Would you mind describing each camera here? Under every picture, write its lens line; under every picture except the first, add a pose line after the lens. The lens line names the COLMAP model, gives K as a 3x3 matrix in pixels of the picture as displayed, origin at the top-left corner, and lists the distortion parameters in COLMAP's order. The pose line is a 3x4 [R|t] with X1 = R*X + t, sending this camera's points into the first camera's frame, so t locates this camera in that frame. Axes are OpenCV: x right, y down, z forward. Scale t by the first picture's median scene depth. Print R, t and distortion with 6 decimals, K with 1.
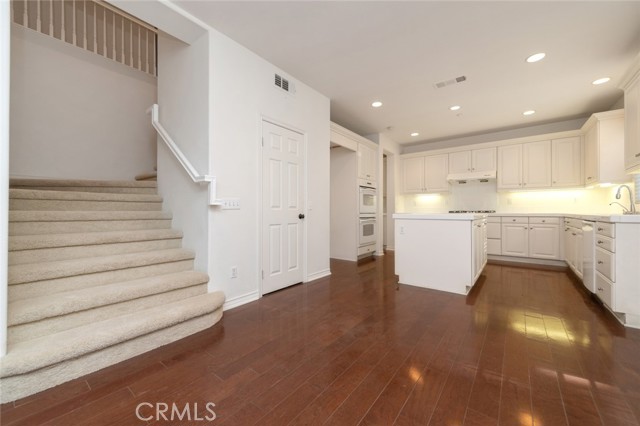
lens RADIAL K [[250.3, 0, 321.6], [0, 250.3, 209.7], [0, 0, 1]] dist [0.013235, -0.002873]
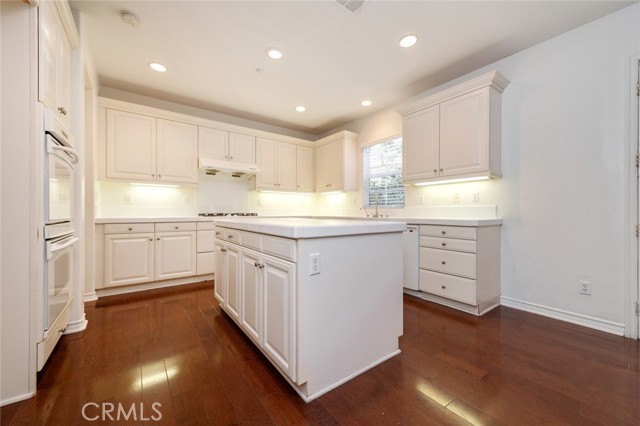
lens RADIAL K [[250.3, 0, 325.3], [0, 250.3, 211.8], [0, 0, 1]] dist [0.013235, -0.002873]
pose [[0.272988, 0.000478, 0.962017, -0.045071], [-0.009625, 0.999951, 0.002234, -0.005170], [-0.961969, -0.009869, 0.272979, 0.623107]]
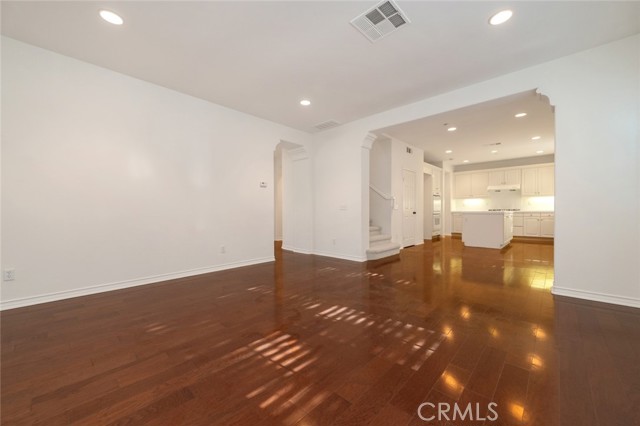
lens RADIAL K [[250.3, 0, 319.2], [0, 250.3, 210.4], [0, 0, 1]] dist [0.013235, -0.002873]
pose [[0.995007, -0.003292, -0.099747, -0.472556], [0.003895, 0.999975, 0.005852, -0.005372], [0.099726, -0.006211, 0.994996, -0.810950]]
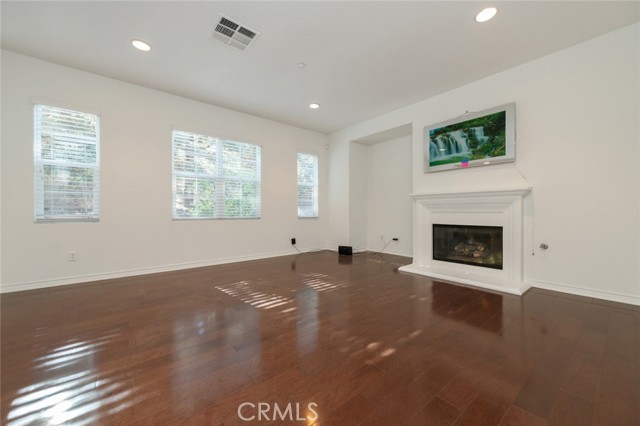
lens RADIAL K [[250.3, 0, 320.9], [0, 250.3, 212.9], [0, 0, 1]] dist [0.013235, -0.002873]
pose [[-0.977464, 0.000362, 0.211103, -0.704632], [-0.000188, 0.999997, -0.002585, 0.017712], [-0.211103, -0.002566, -0.977460, 0.201501]]
